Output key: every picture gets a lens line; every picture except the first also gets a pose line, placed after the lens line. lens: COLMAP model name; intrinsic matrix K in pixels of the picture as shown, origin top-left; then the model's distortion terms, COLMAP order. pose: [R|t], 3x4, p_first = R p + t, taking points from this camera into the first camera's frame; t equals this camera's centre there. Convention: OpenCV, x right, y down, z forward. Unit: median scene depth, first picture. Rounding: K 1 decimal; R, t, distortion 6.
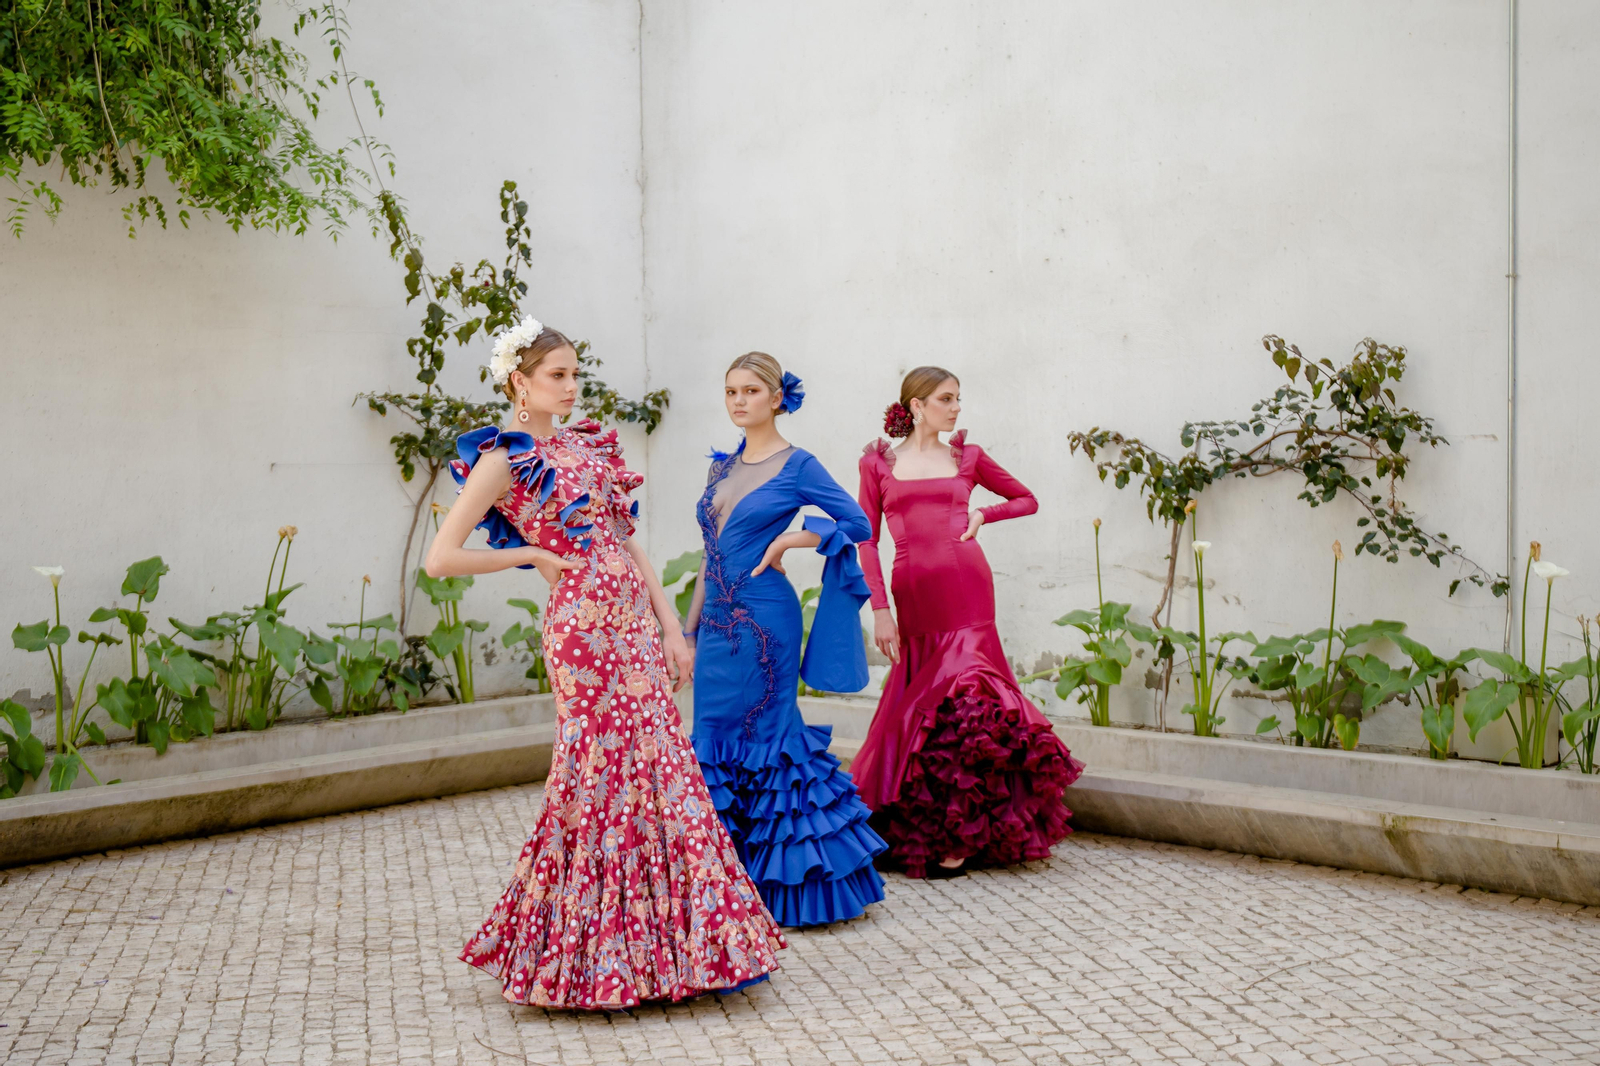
lens RADIAL K [[1970.1, 0, 808.6], [0, 1970.1, 541.0], [0, 0, 1]] dist [-0.034184, 0.000000]
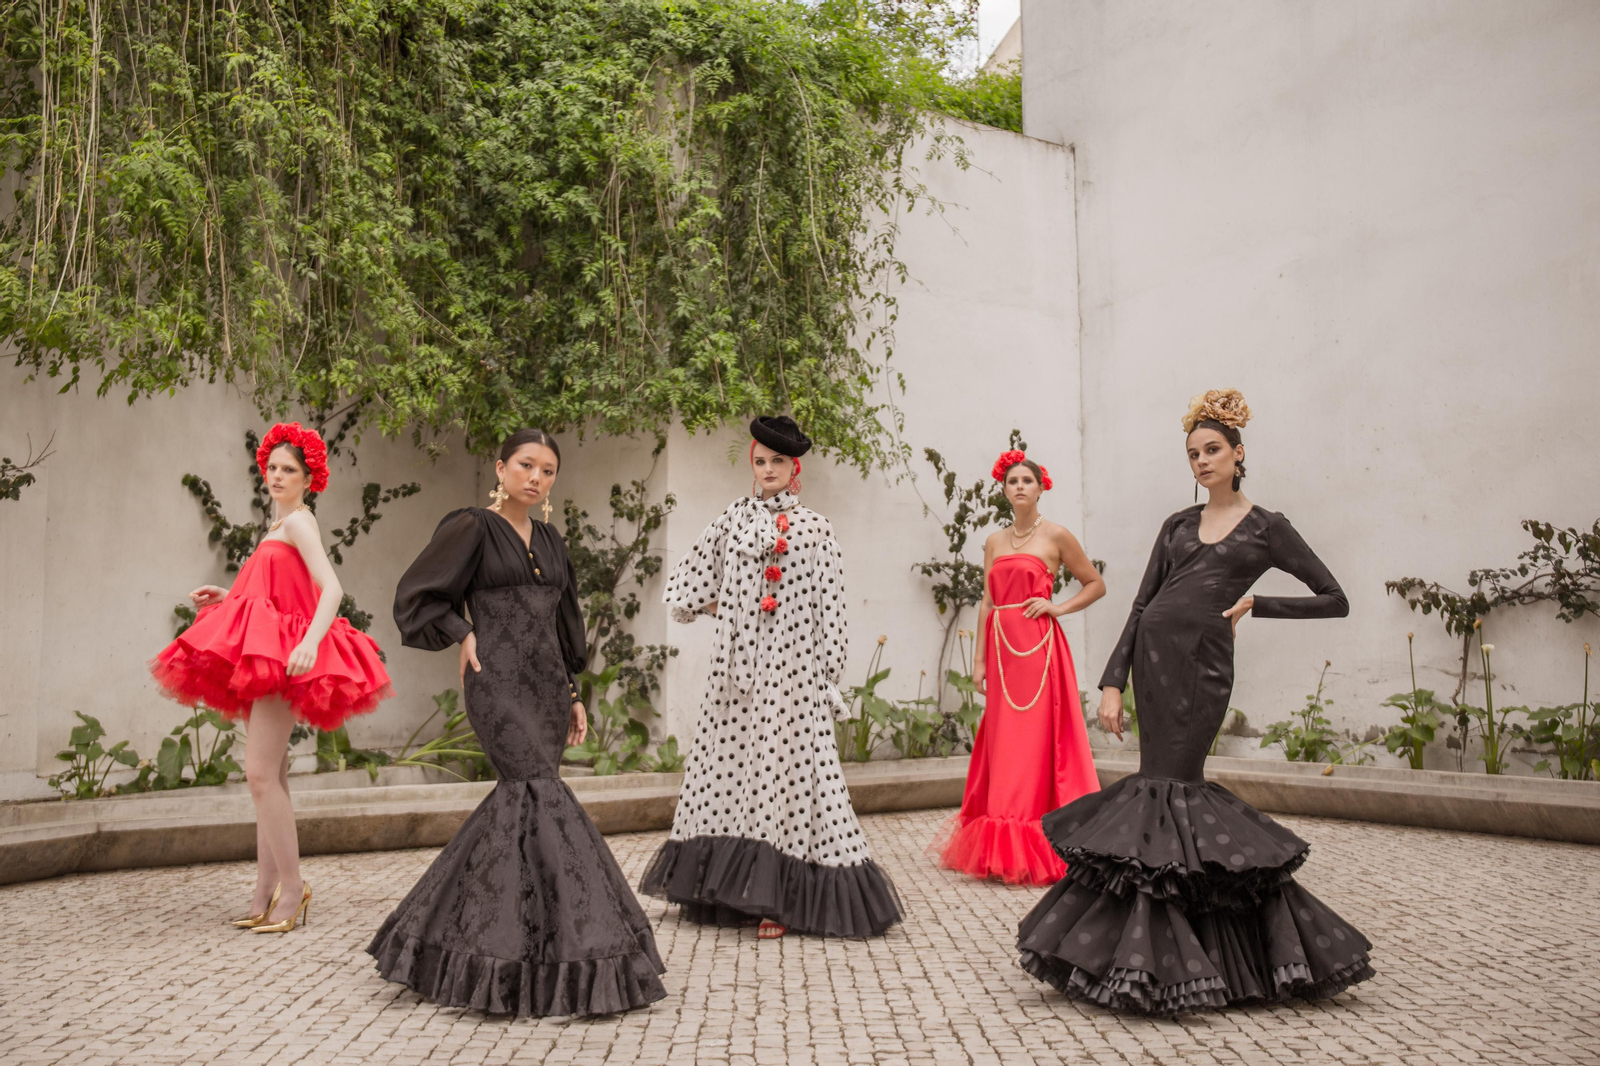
lens RADIAL K [[1467.8, 0, 808.4], [0, 1467.8, 524.9], [0, 0, 1]] dist [0.007862, 0.000000]
pose [[0.981526, -0.005117, -0.191261, -0.094201], [-0.019771, 0.991578, -0.127992, 0.059814], [0.190306, 0.129408, 0.973158, -0.214703]]
